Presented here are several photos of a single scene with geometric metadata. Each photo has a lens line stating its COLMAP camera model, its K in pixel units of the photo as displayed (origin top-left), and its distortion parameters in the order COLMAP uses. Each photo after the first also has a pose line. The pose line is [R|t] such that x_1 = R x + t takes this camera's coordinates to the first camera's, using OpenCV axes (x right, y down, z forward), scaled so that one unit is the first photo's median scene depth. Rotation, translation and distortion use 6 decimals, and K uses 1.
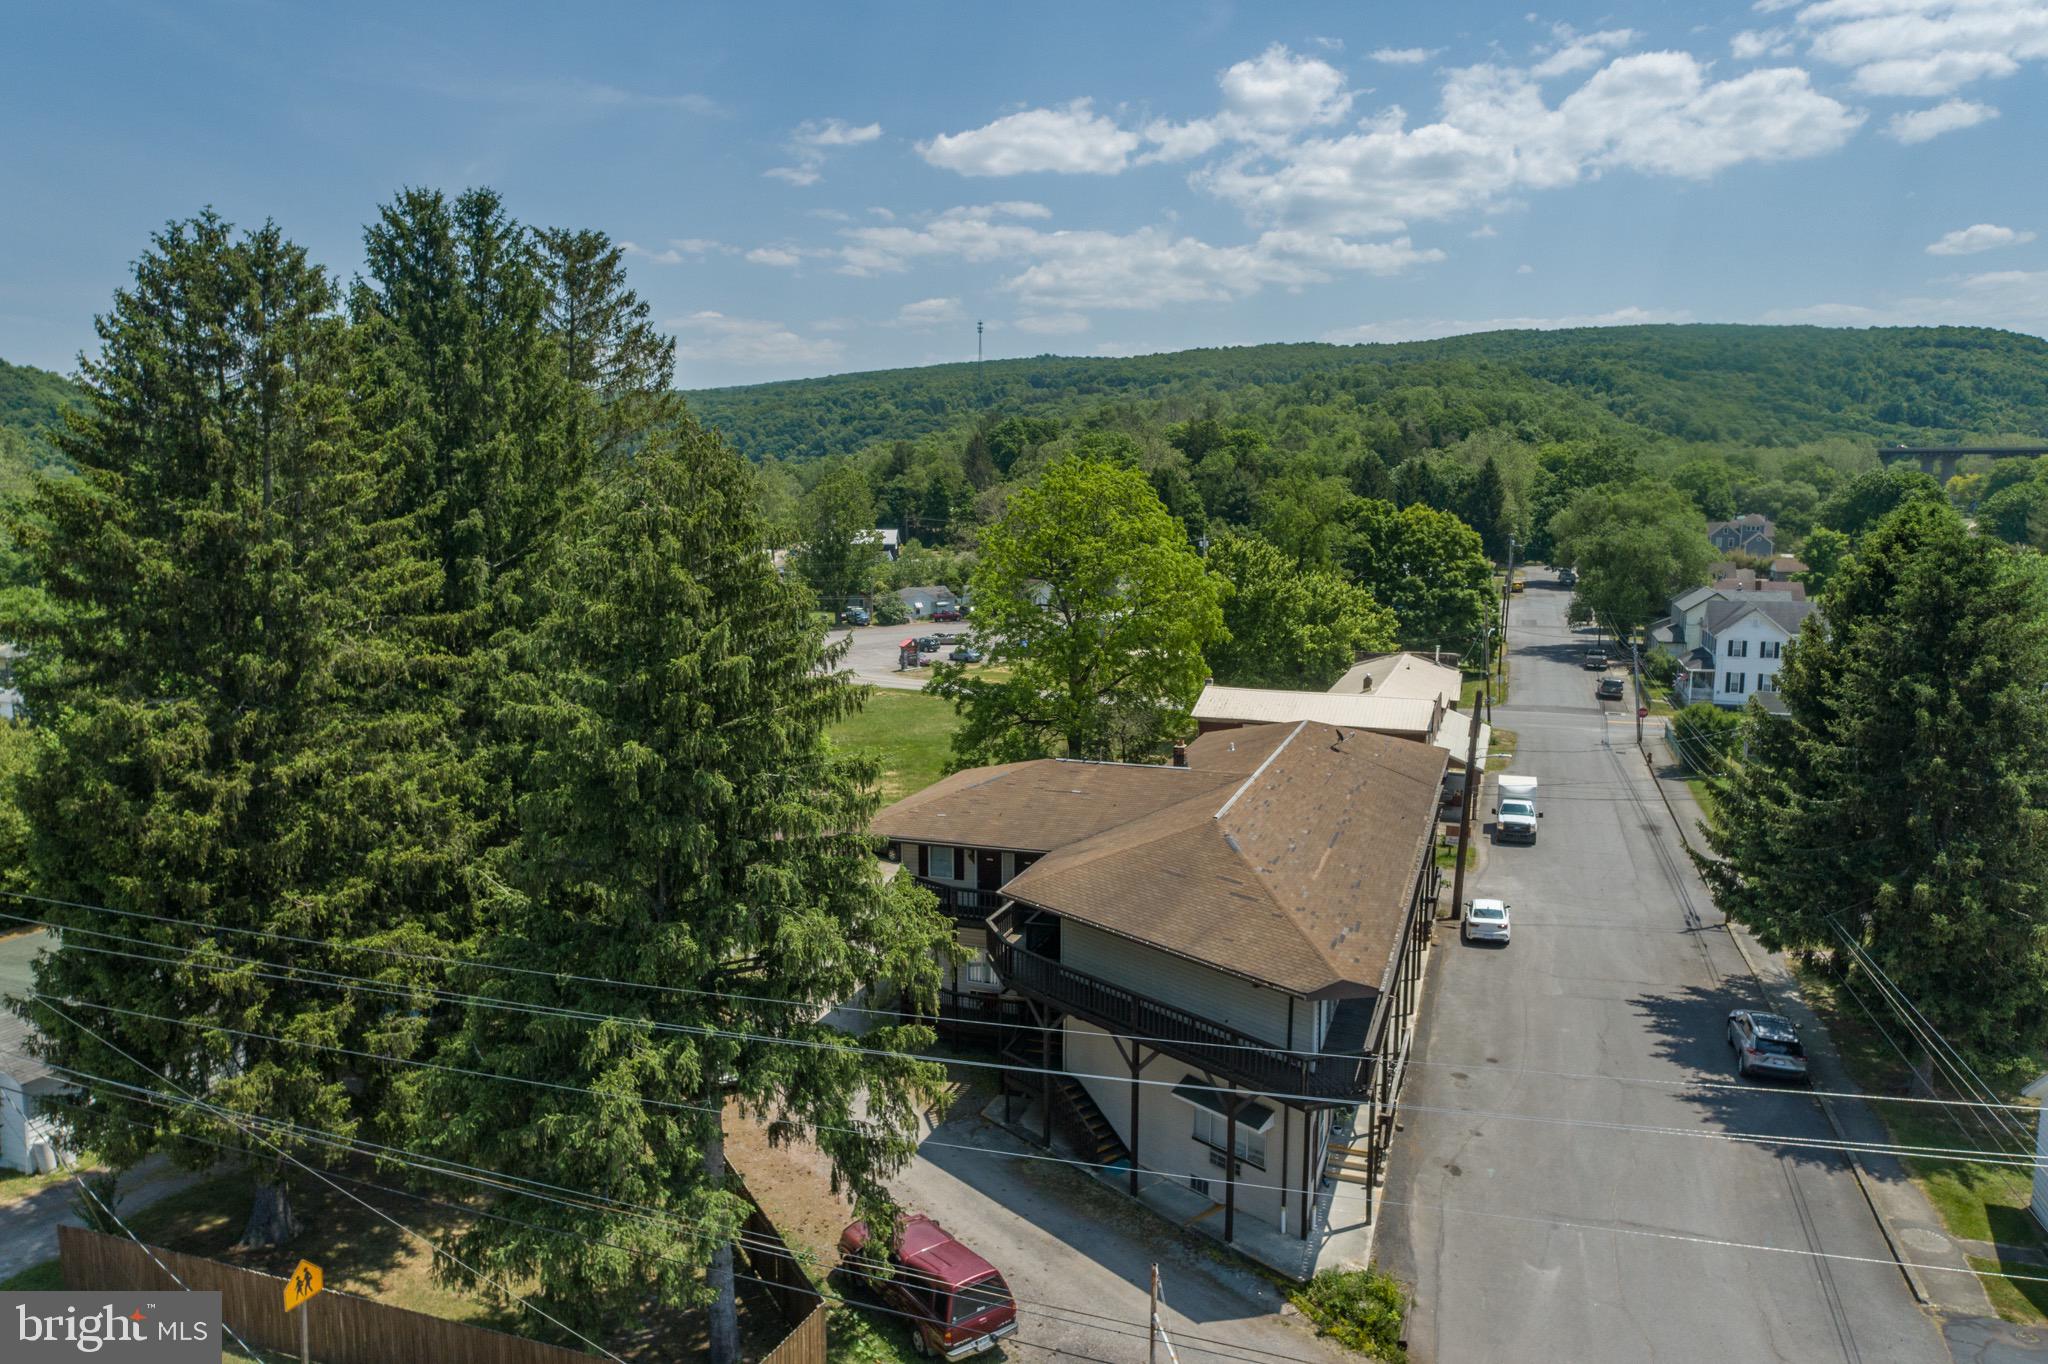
lens RADIAL K [[1387.8, 0, 1045.3], [0, 1387.8, 721.1], [0, 0, 1]] dist [-0.003517, 0.014199]
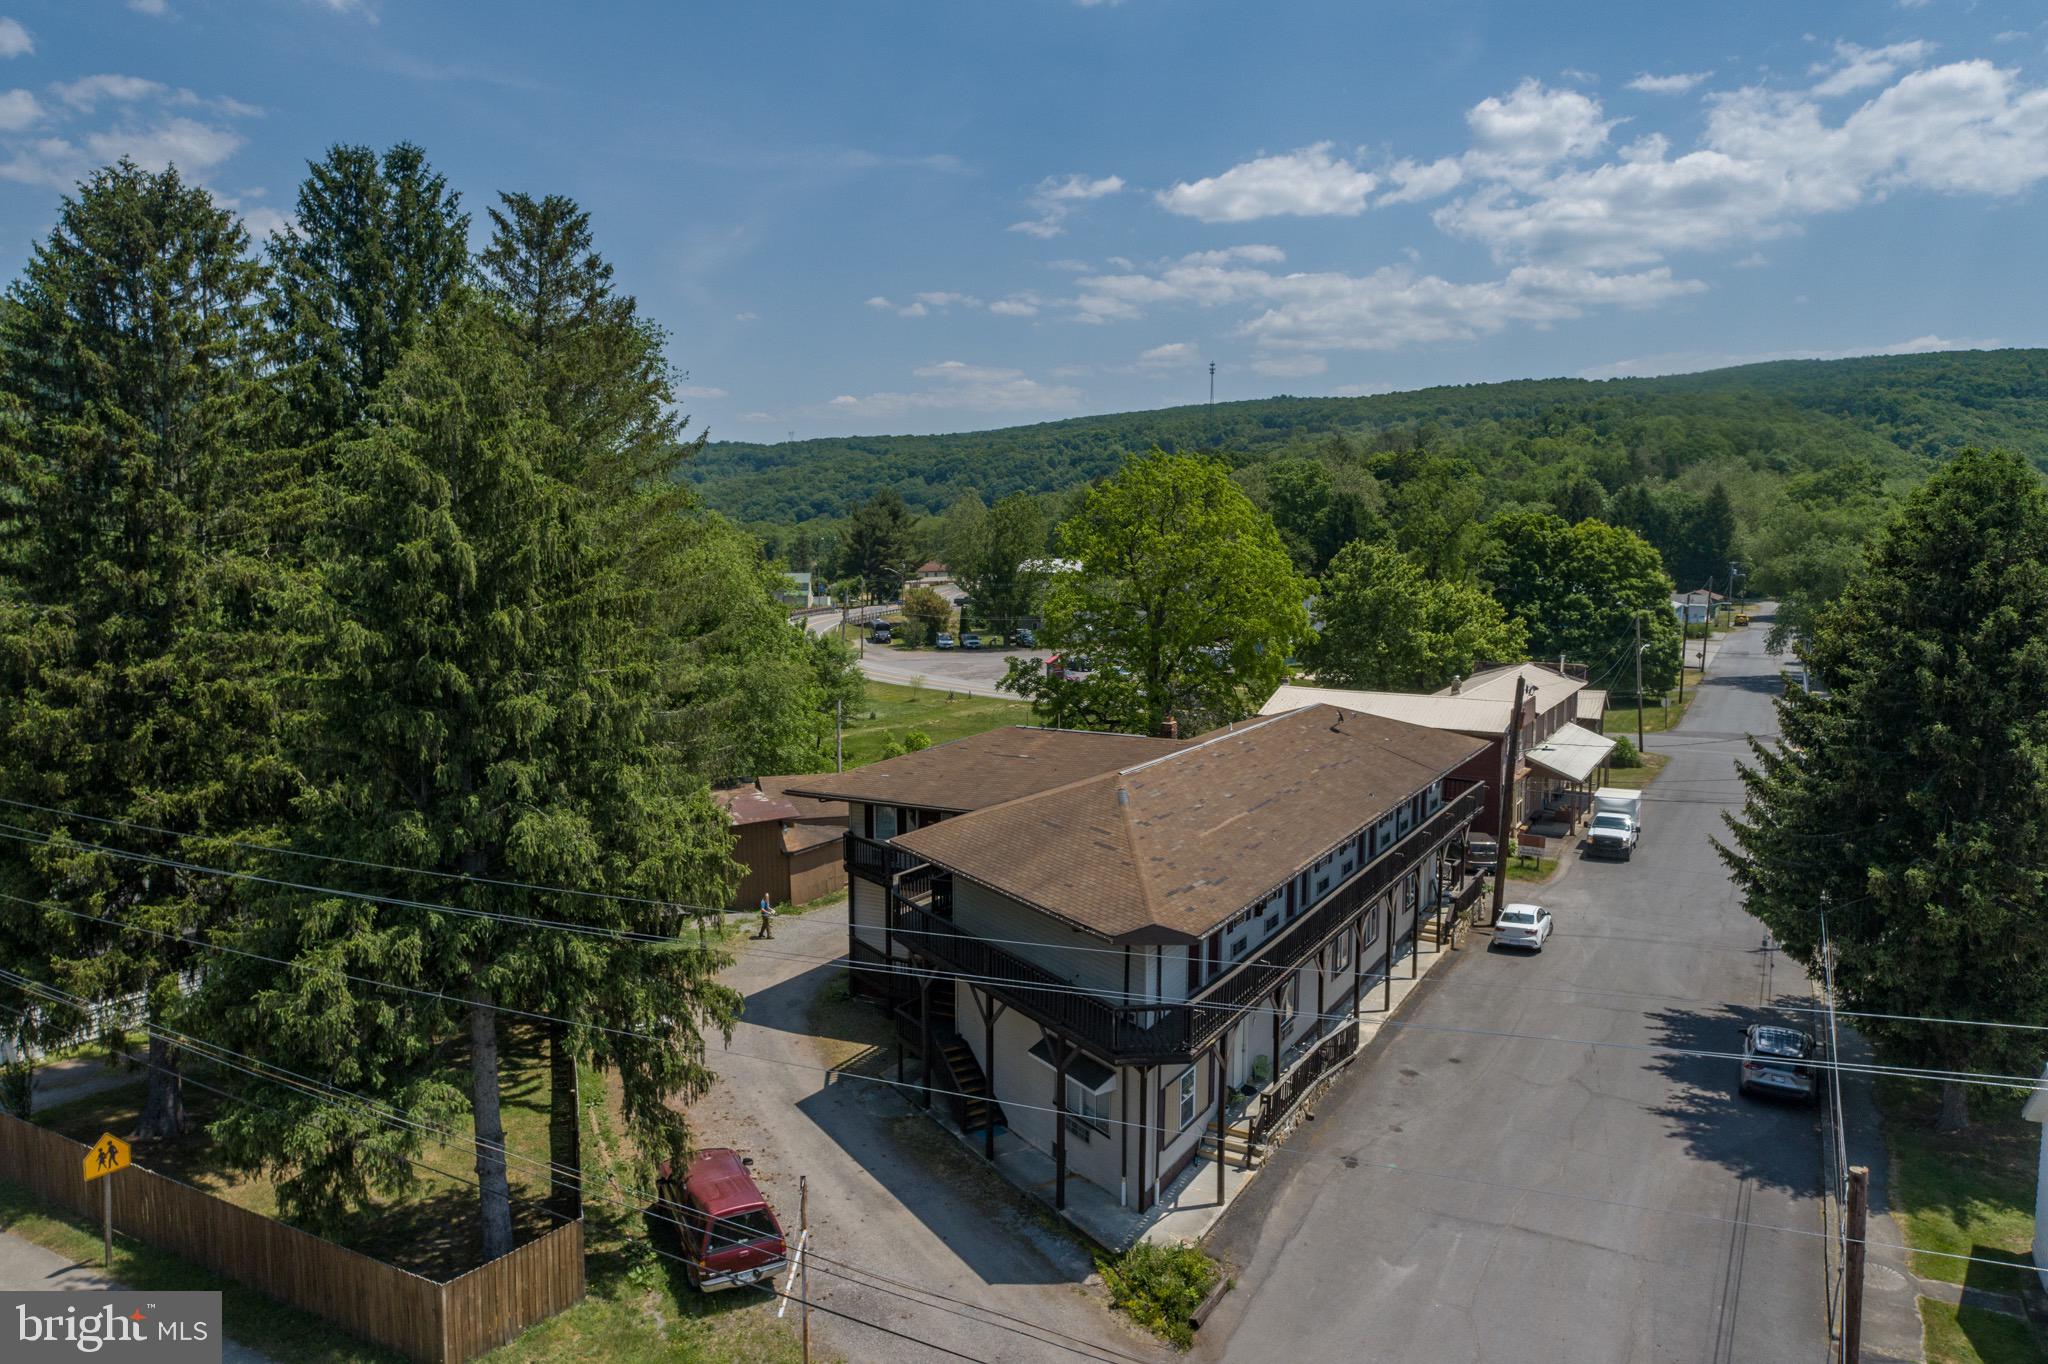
lens RADIAL K [[1387.8, 0, 1047.7], [0, 1387.8, 711.4], [0, 0, 1]] dist [-0.003517, 0.014199]
pose [[0.985664, 0.021470, -0.167346, 0.214559], [-0.027971, 0.998939, -0.036588, 0.058622], [0.166382, 0.040745, 0.985219, 0.050161]]
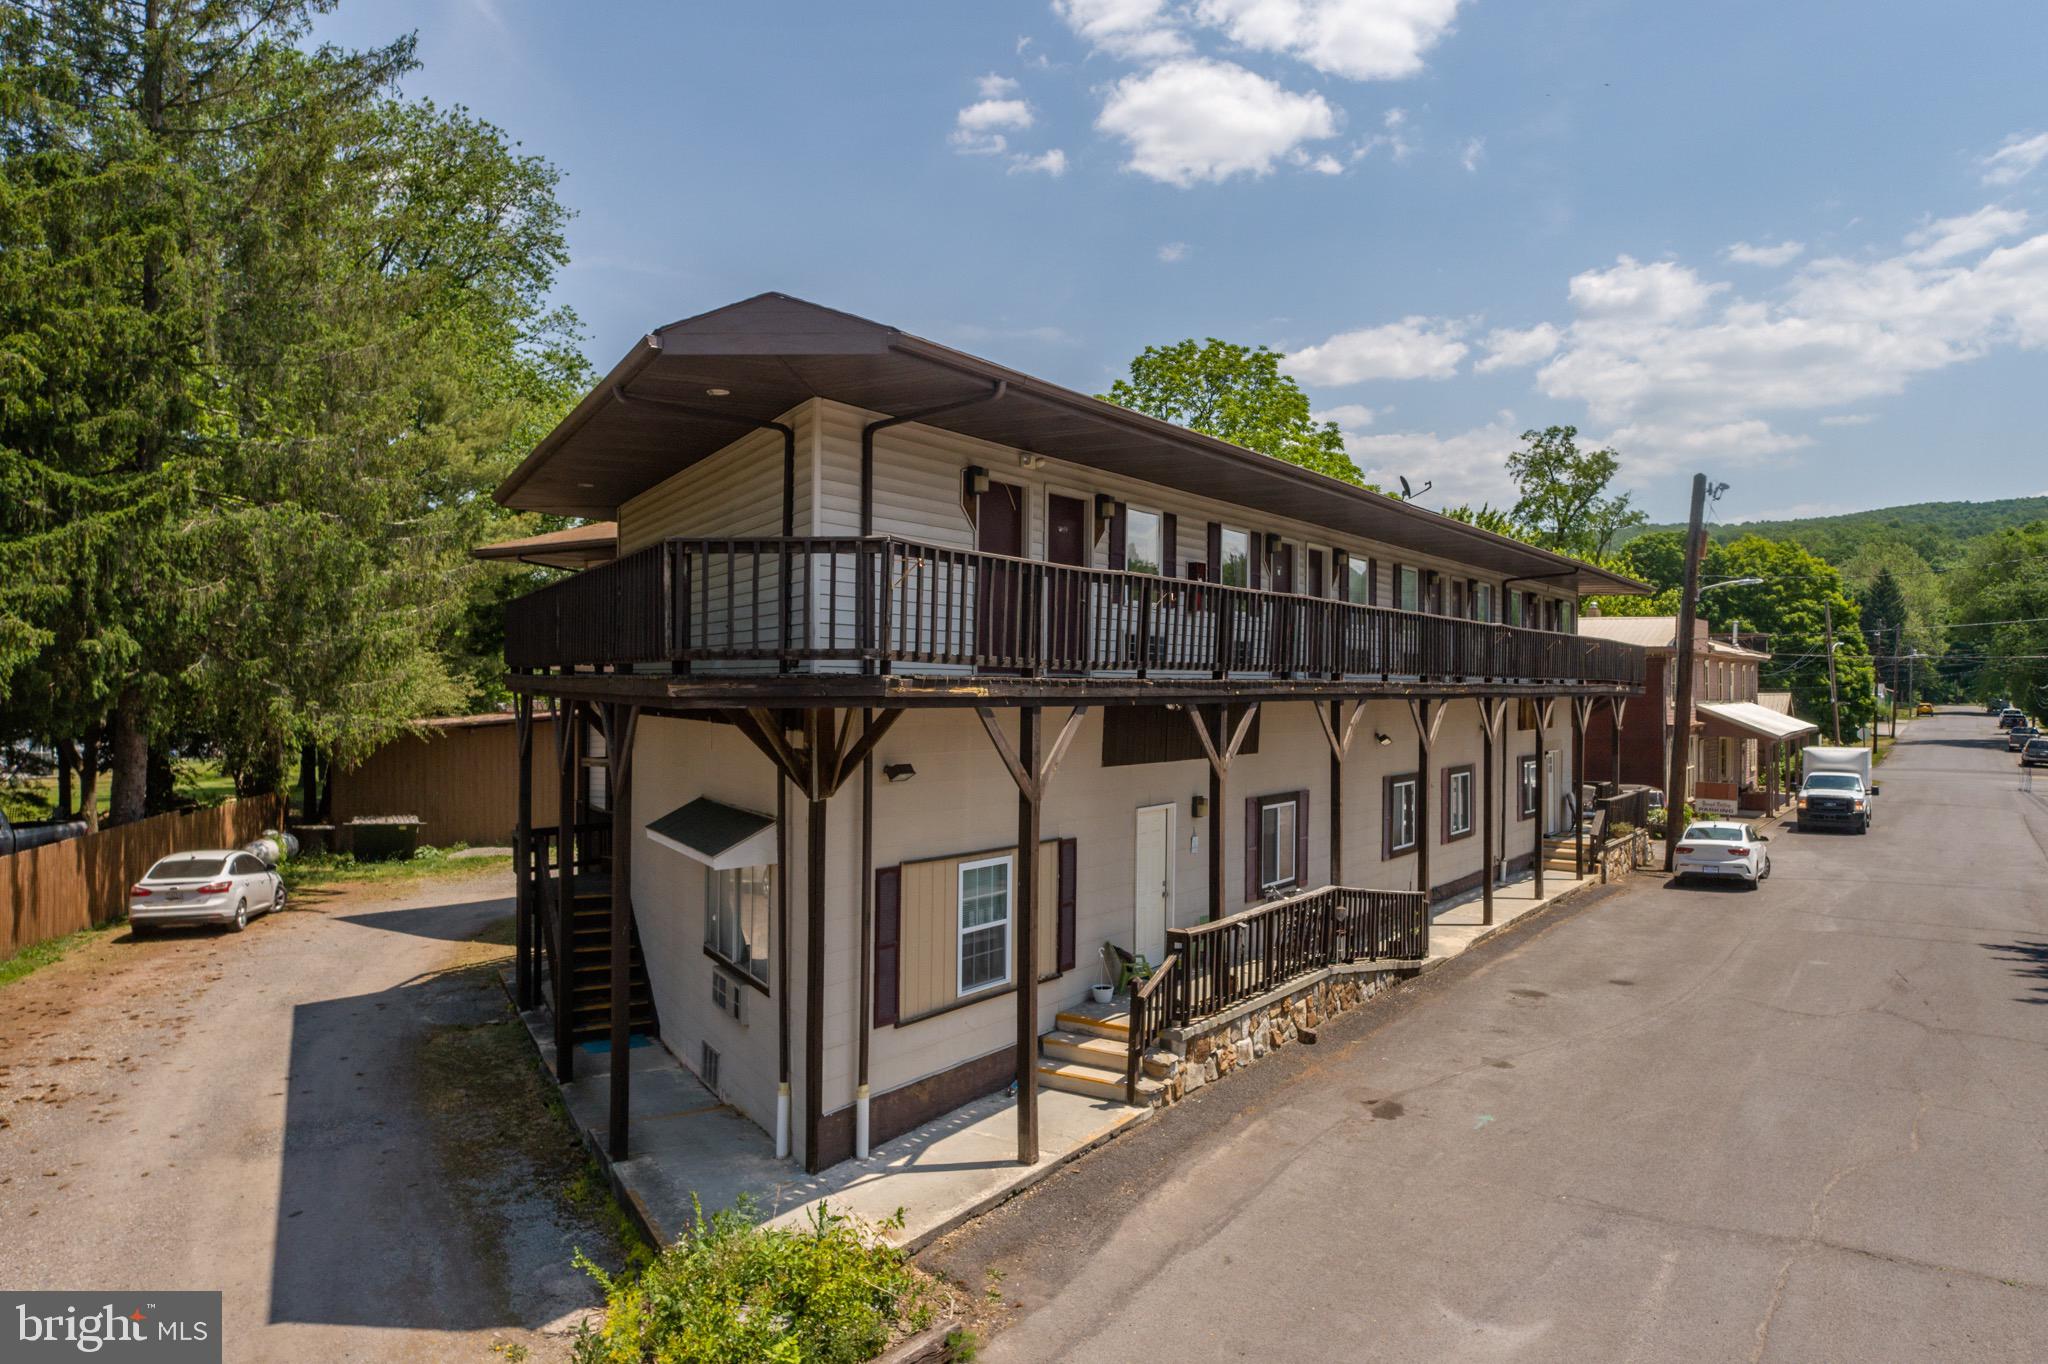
lens RADIAL K [[1387.8, 0, 1039.9], [0, 1387.8, 698.3], [0, 0, 1]] dist [-0.003517, 0.014199]
pose [[0.966716, 0.001581, -0.255848, 0.263248], [-0.042456, 0.987109, -0.154319, 0.240248], [0.252305, 0.160045, 0.954321, 0.514759]]
